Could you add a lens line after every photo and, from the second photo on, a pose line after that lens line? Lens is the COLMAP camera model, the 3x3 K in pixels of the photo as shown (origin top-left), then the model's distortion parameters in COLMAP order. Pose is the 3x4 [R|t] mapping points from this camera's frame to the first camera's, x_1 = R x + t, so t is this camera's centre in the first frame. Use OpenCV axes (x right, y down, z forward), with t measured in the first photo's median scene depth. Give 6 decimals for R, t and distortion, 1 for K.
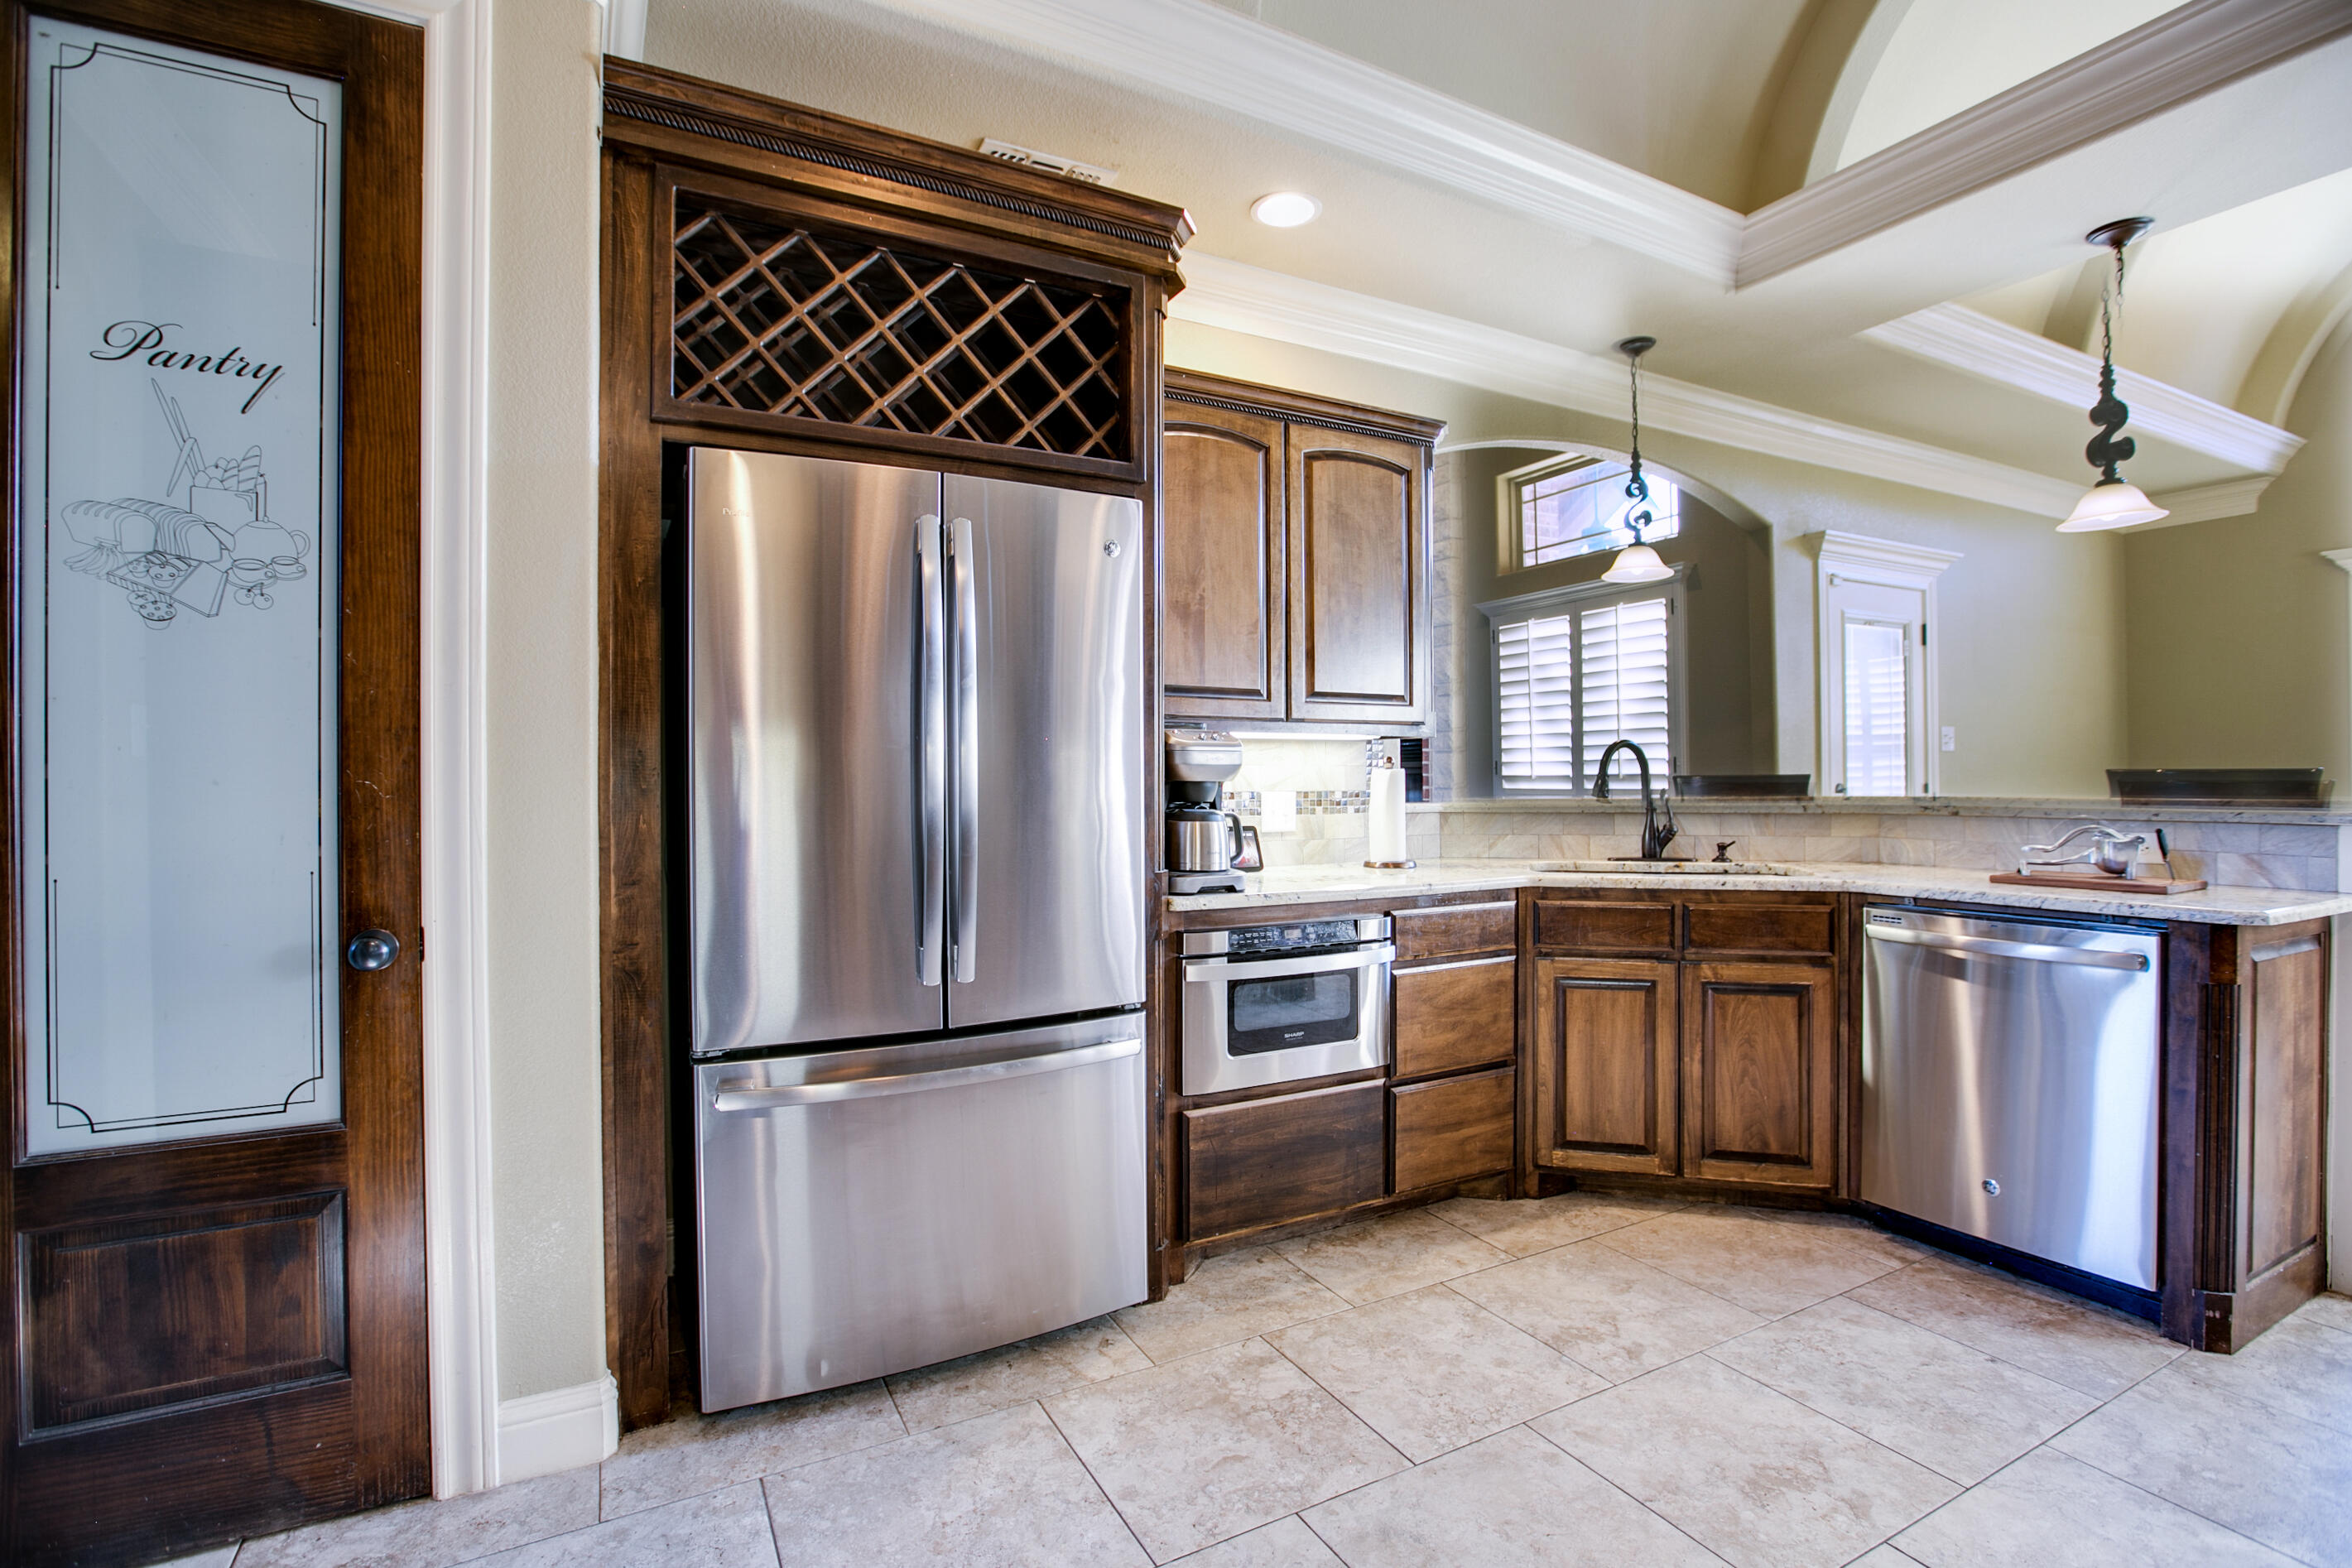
lens RADIAL K [[1089.1, 0, 1172.2], [0, 1089.1, 783.7], [0, 0, 1]] dist [-0.017692, 0.000838]
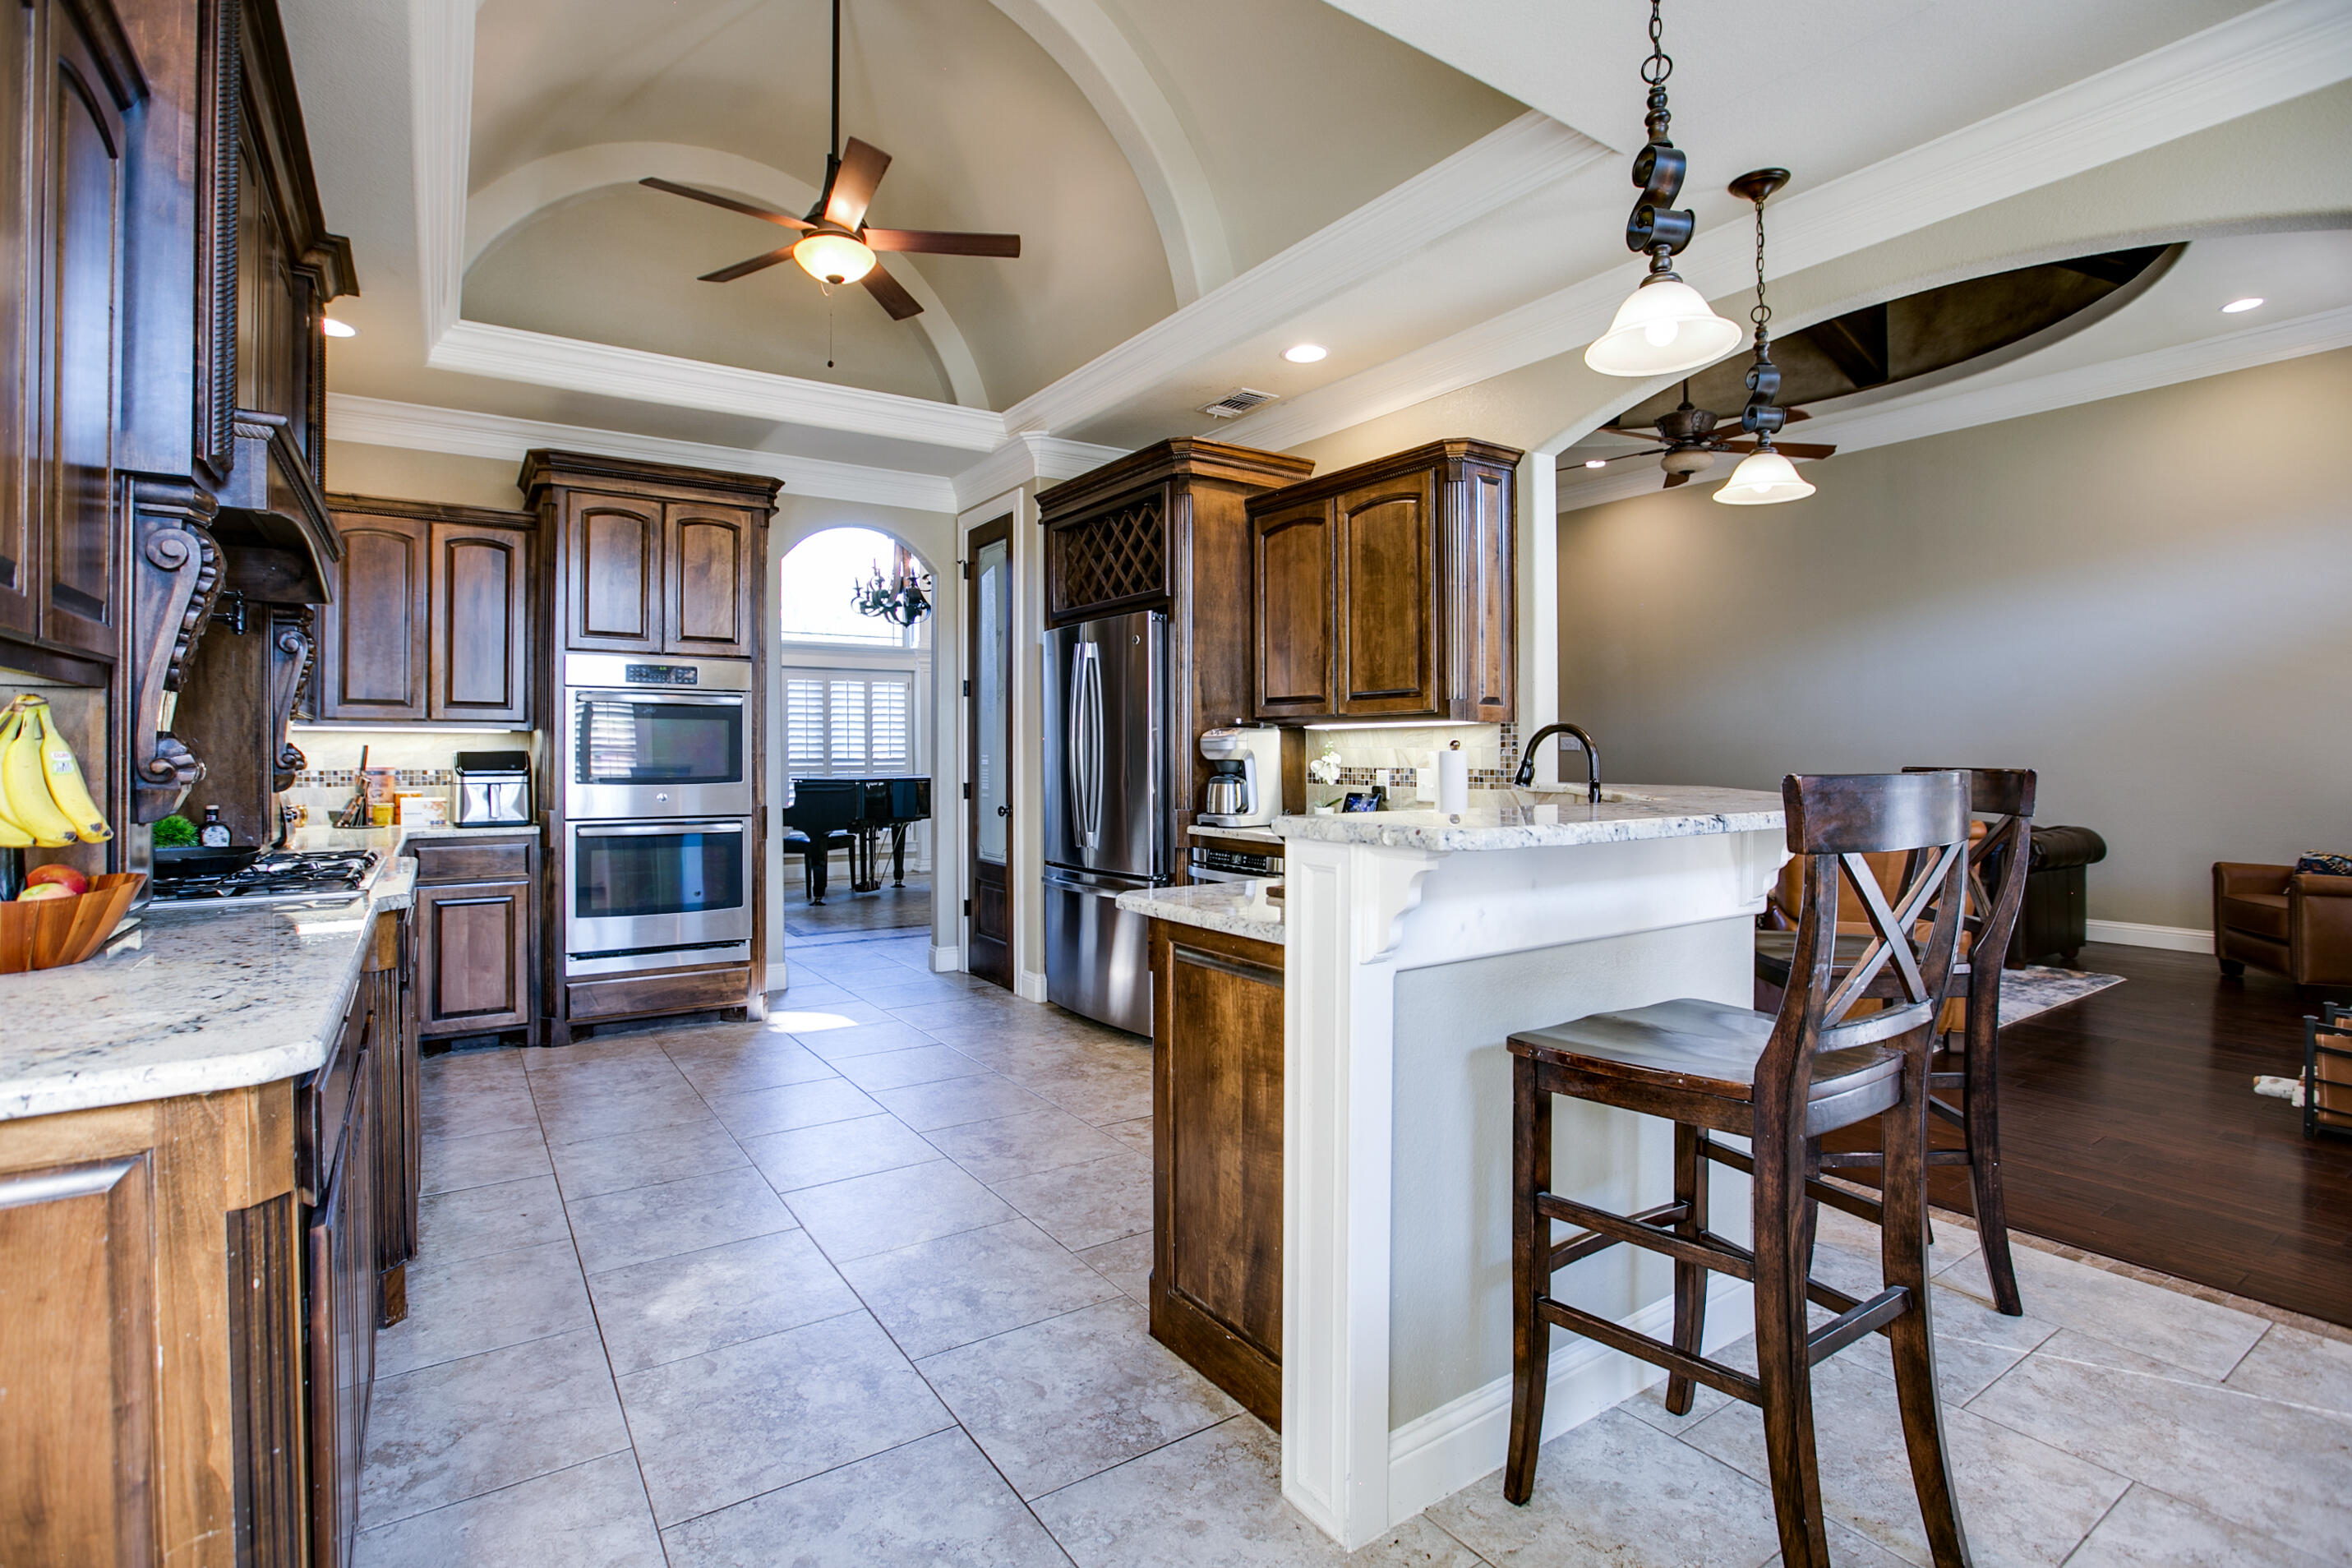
lens RADIAL K [[1089.1, 0, 1160.6], [0, 1089.1, 767.6], [0, 0, 1]] dist [-0.017692, 0.000838]
pose [[0.099148, 0.011173, -0.995010, 1.970247], [-0.009127, 0.999905, 0.010318, -0.007941], [0.995031, 0.008058, 0.099240, 0.889069]]
